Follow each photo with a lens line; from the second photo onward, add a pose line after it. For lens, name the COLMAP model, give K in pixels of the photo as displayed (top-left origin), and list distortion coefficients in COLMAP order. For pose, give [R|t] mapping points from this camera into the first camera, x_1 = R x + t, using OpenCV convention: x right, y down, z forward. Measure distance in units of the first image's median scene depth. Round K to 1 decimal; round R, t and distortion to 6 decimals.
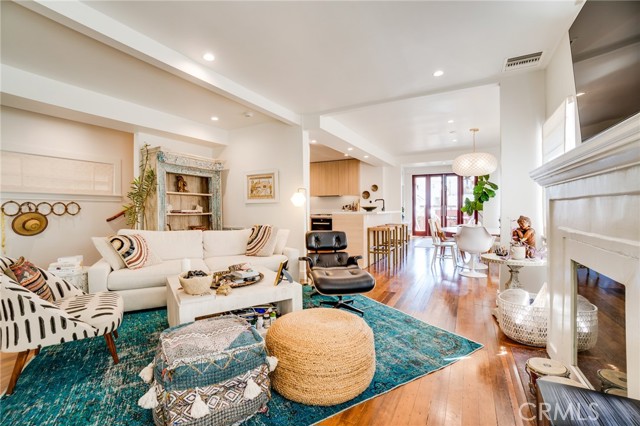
lens RADIAL K [[285.9, 0, 320.1], [0, 285.9, 209.9], [0, 0, 1]] dist [-0.035244, 0.005622]
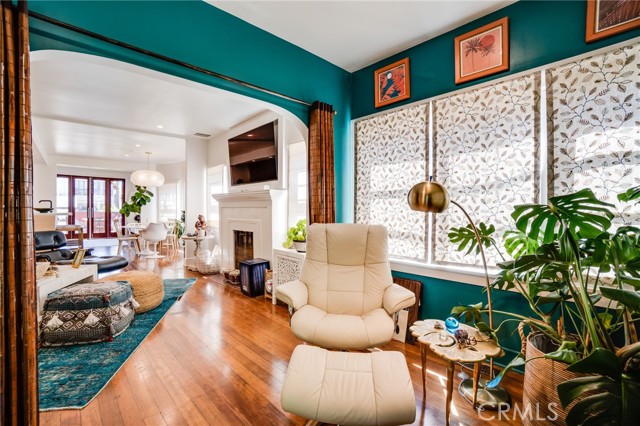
lens RADIAL K [[285.9, 0, 320.5], [0, 285.9, 211.7], [0, 0, 1]] dist [-0.035244, 0.005622]
pose [[0.339555, 0.004032, 0.940577, -0.826908], [-0.001011, 0.999992, -0.003921, 0.005845], [-0.940586, 0.000380, 0.339557, -0.431010]]
